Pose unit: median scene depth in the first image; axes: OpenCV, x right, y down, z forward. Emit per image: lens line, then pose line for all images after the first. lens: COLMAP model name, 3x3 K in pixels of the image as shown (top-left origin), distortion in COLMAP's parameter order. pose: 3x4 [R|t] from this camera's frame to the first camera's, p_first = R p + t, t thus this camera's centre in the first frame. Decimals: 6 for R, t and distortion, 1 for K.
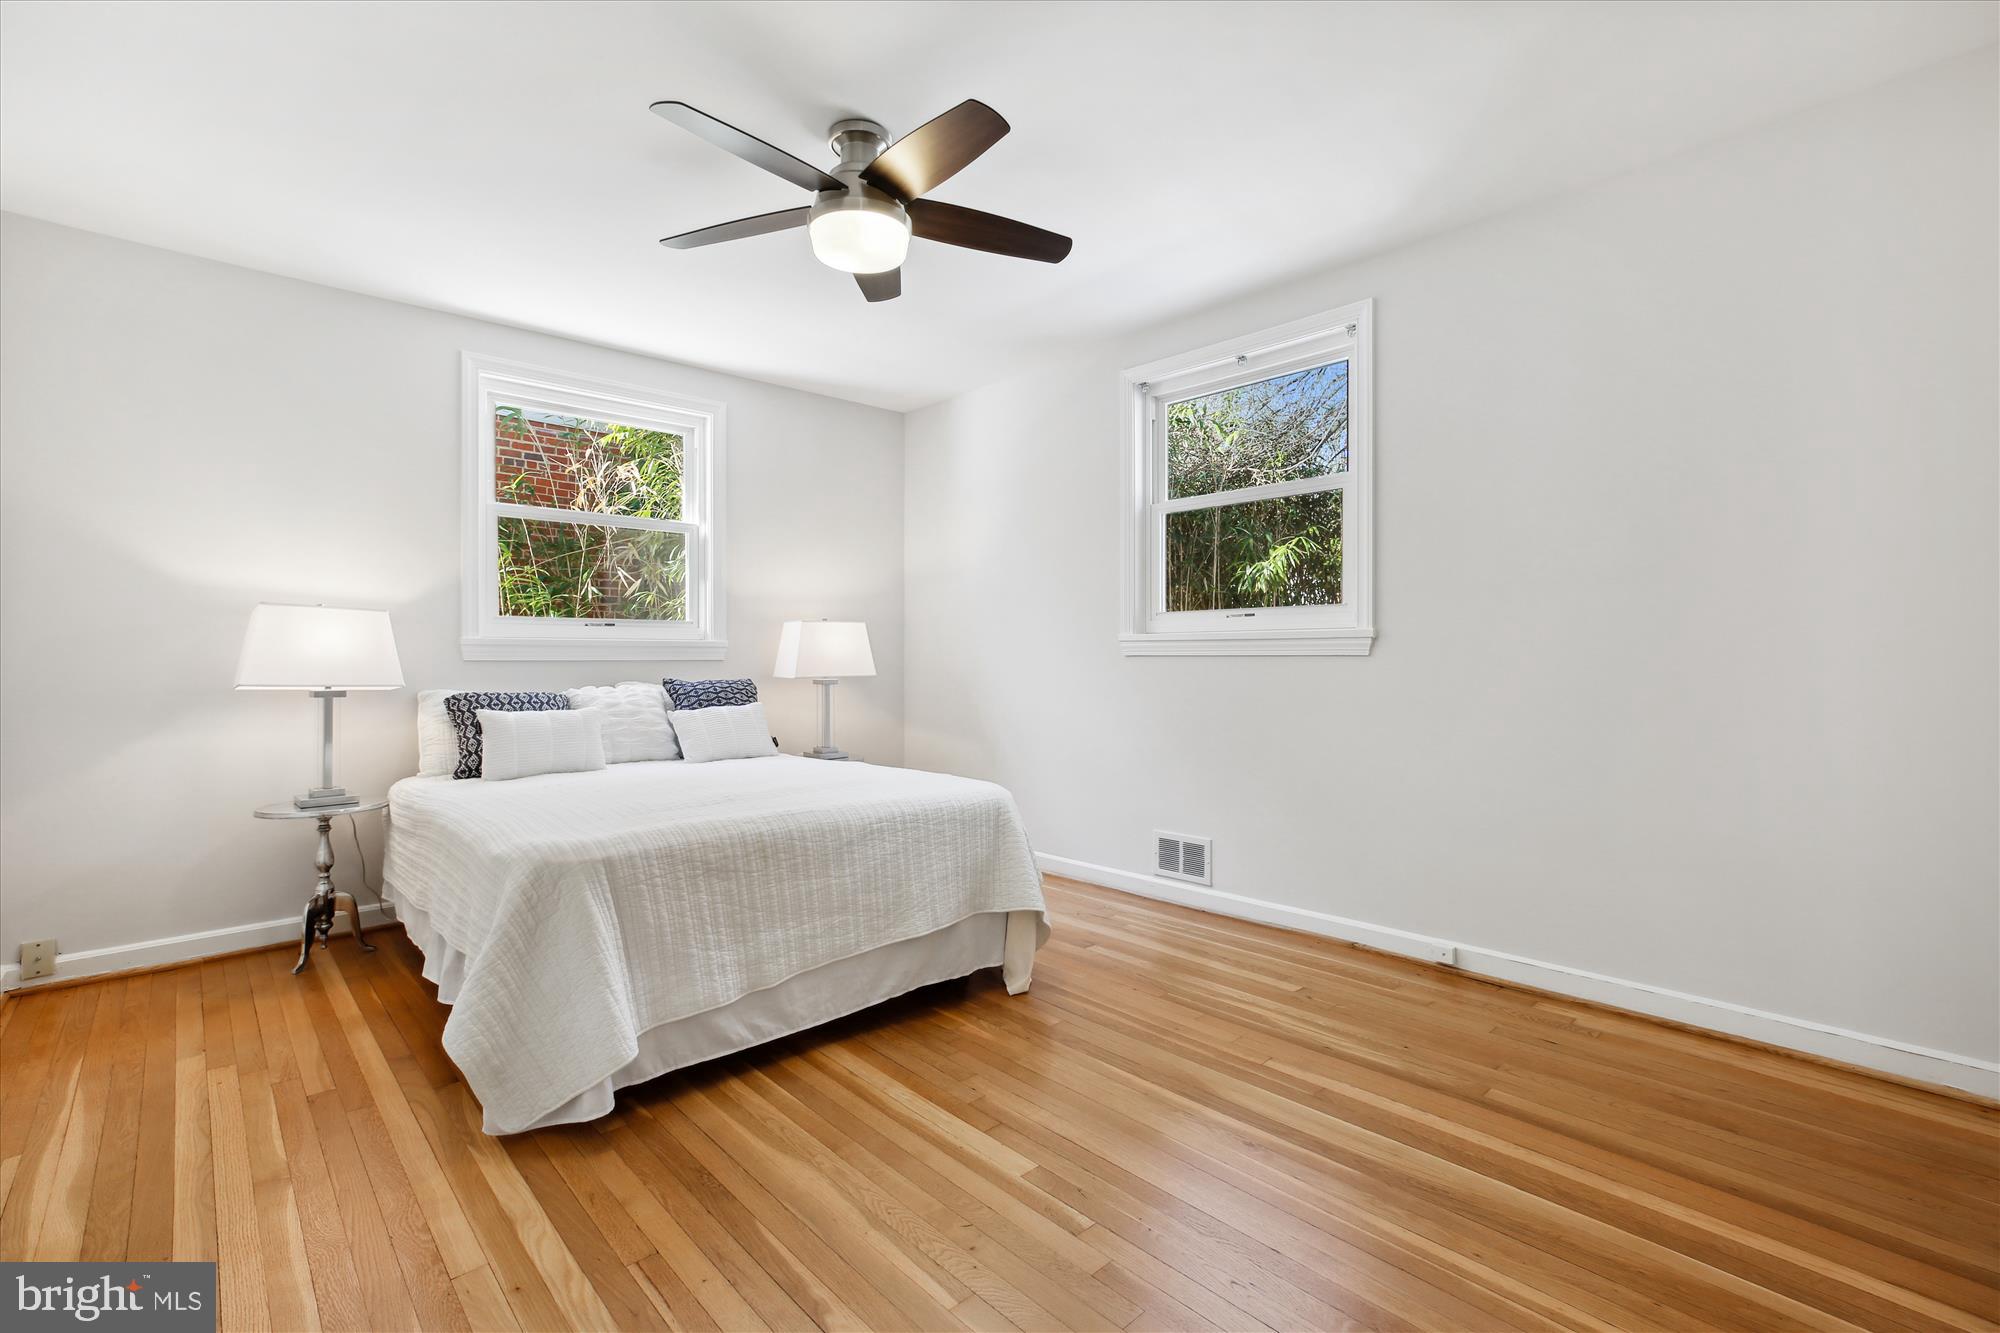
lens RADIAL K [[896.5, 0, 1009.9], [0, 896.5, 658.8], [0, 0, 1]] dist [0.003514, 0.001377]
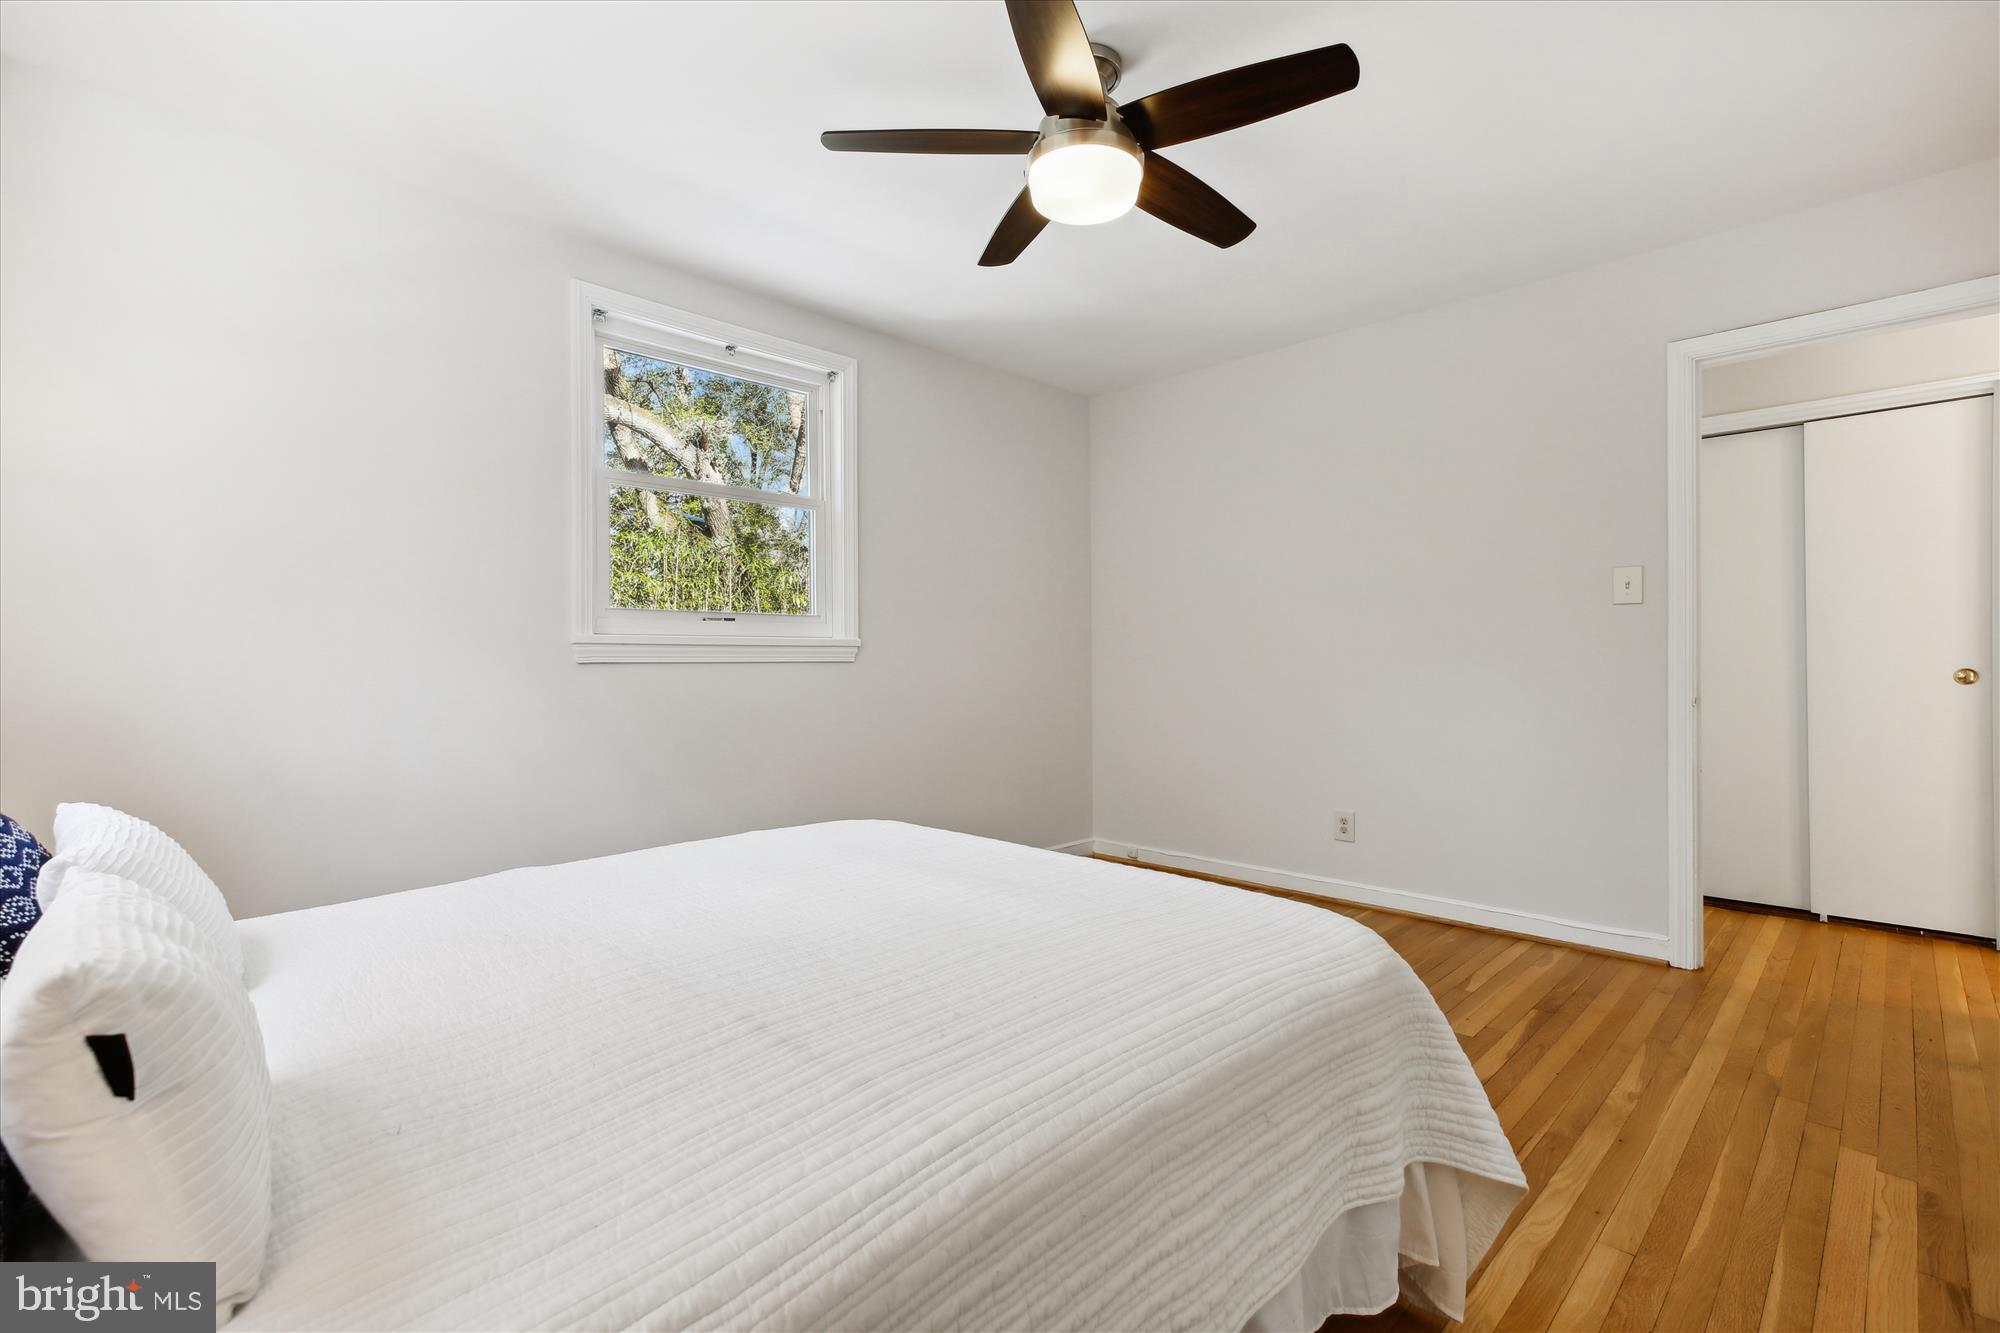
lens RADIAL K [[896.5, 0, 1009.9], [0, 896.5, 658.8], [0, 0, 1]] dist [0.003514, 0.001377]
pose [[-0.040685, 0.008230, 0.999138, -1.515356], [0.008647, 0.999932, -0.007884, 0.006026], [-0.999135, 0.008319, -0.040753, 1.630092]]
